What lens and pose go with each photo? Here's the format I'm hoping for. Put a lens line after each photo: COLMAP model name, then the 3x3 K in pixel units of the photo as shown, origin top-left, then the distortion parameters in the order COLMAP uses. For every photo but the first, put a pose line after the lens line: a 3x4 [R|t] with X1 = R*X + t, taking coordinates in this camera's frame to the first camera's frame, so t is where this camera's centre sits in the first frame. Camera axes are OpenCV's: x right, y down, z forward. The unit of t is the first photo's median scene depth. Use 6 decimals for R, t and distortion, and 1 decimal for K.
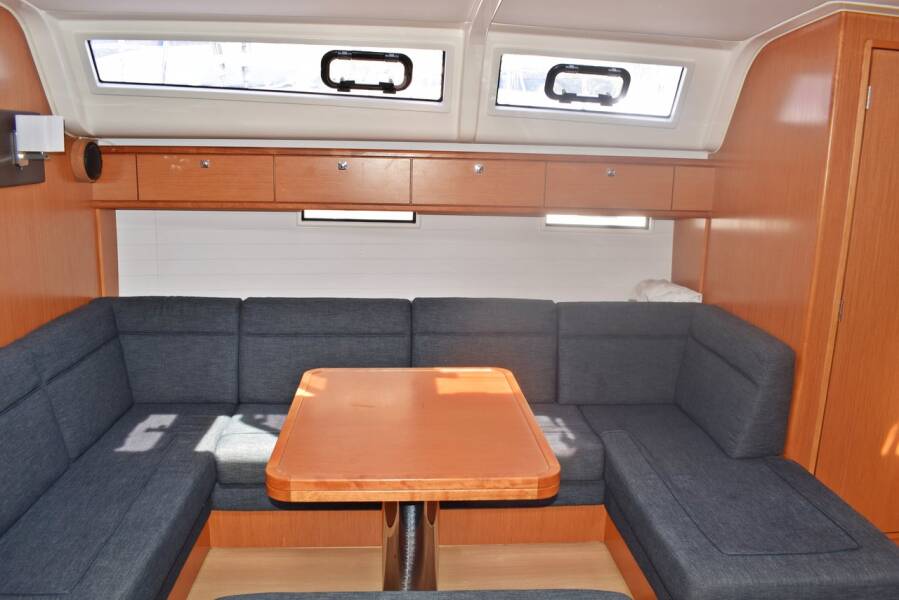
lens RADIAL K [[704.1, 0, 451.0], [0, 704.1, 329.2], [0, 0, 1]] dist [-0.082183, -0.000171]
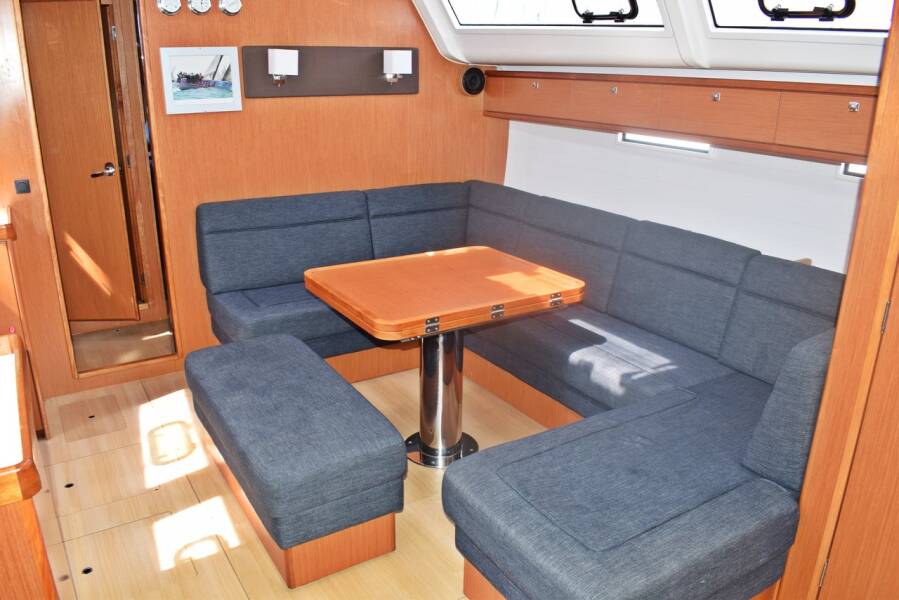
lens RADIAL K [[707.8, 0, 449.5], [0, 707.8, 300.0], [0, 0, 1]] dist [-0.087395, -0.003419]
pose [[0.478116, 0.258851, -0.839286, 0.791757], [-0.222608, 0.960096, 0.169298, -0.048592], [0.849618, 0.105888, 0.516659, 0.266820]]
